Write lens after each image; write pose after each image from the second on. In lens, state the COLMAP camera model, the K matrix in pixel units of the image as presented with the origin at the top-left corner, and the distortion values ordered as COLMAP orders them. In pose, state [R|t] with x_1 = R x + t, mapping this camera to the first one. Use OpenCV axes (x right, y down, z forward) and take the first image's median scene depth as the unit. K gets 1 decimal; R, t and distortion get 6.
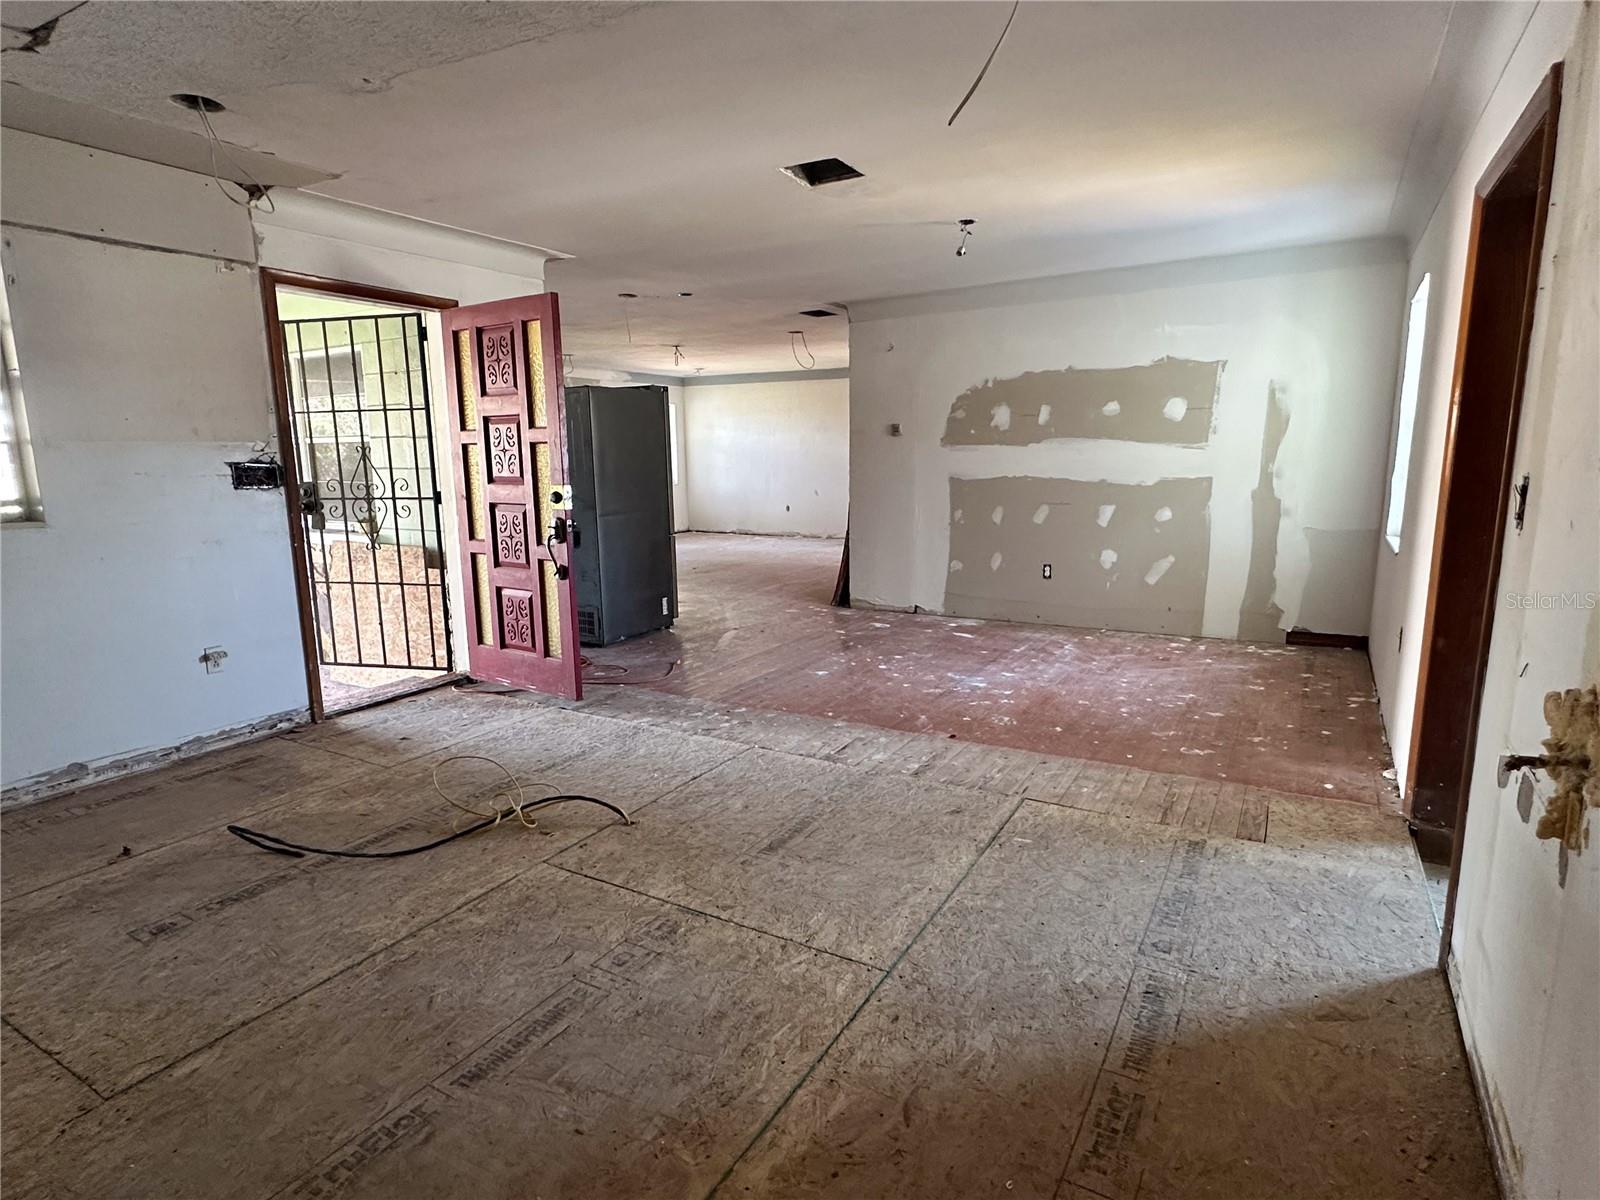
lens RADIAL K [[853.6, 0, 799.3], [0, 853.6, 601.0], [0, 0, 1]] dist [0.001179, -0.001883]
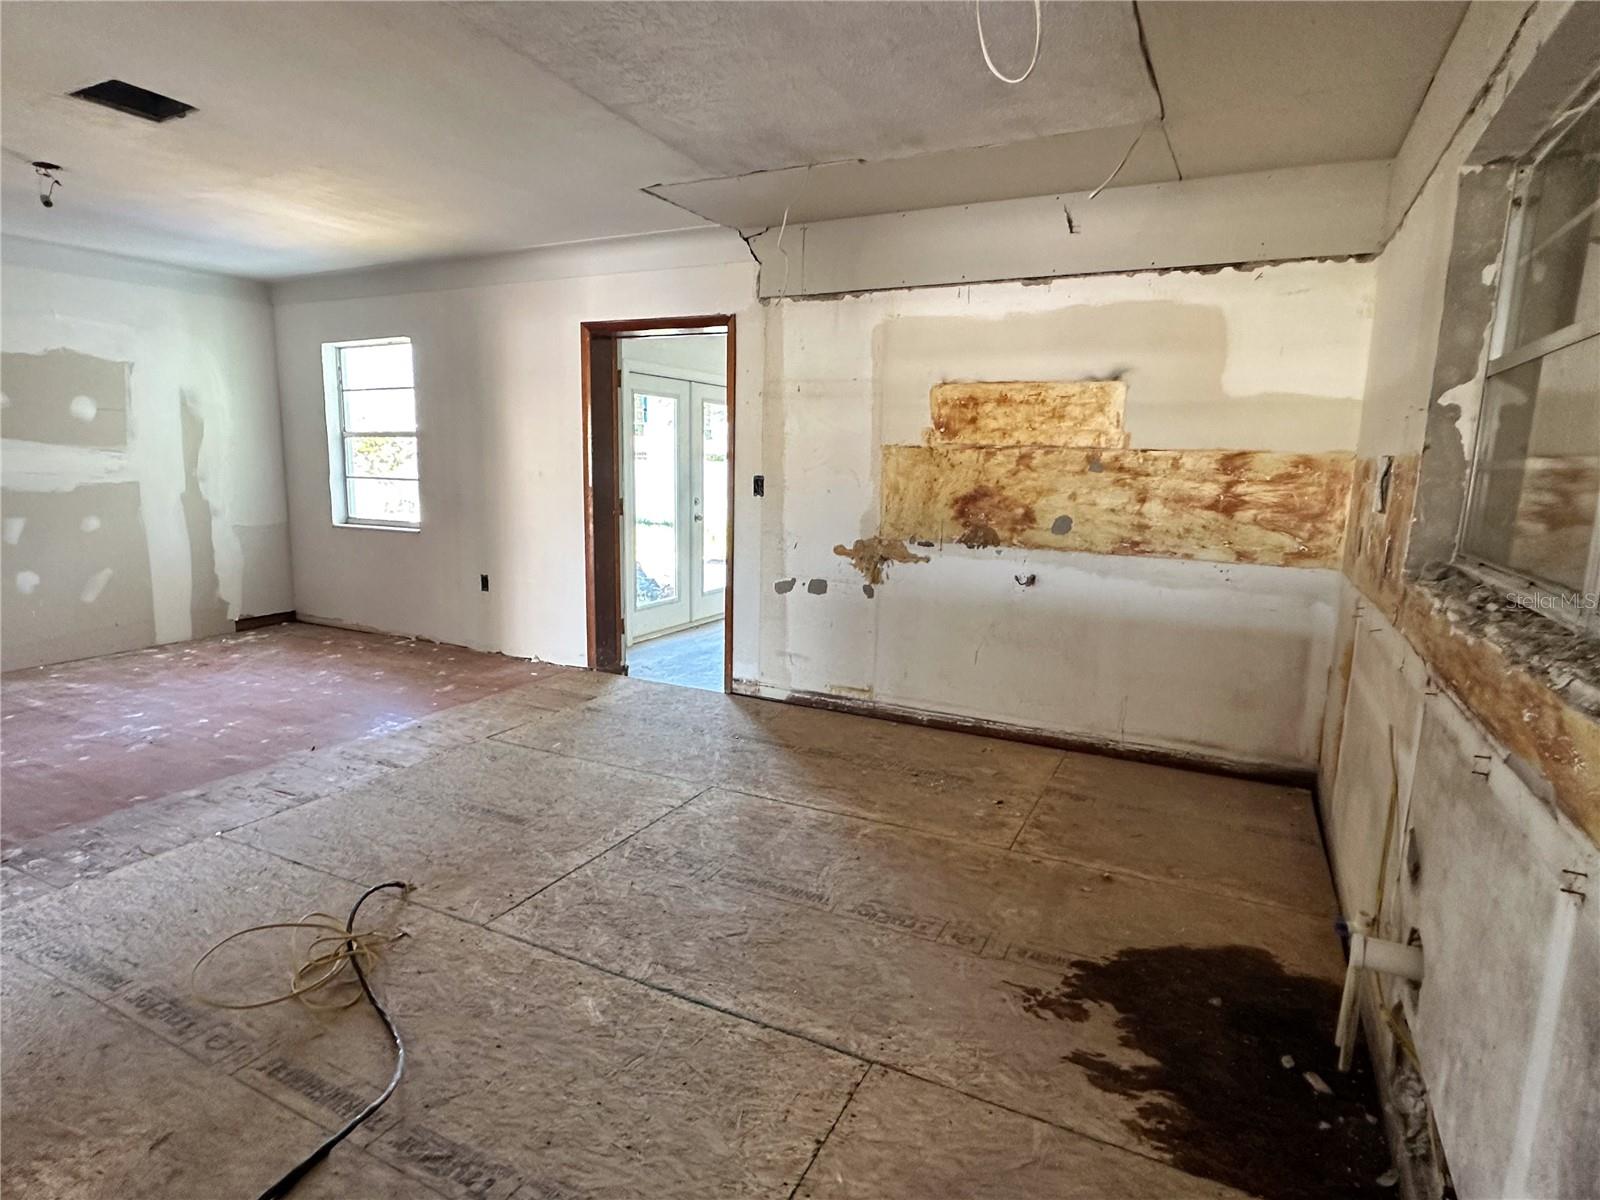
lens RADIAL K [[853.6, 0, 795.8], [0, 853.6, 599.0], [0, 0, 1]] dist [0.001179, -0.001883]
pose [[-0.053472, -0.150032, 0.987234, -0.691960], [0.153261, 0.975702, 0.156580, -0.067200], [-0.986738, 0.159677, -0.029179, 0.400307]]
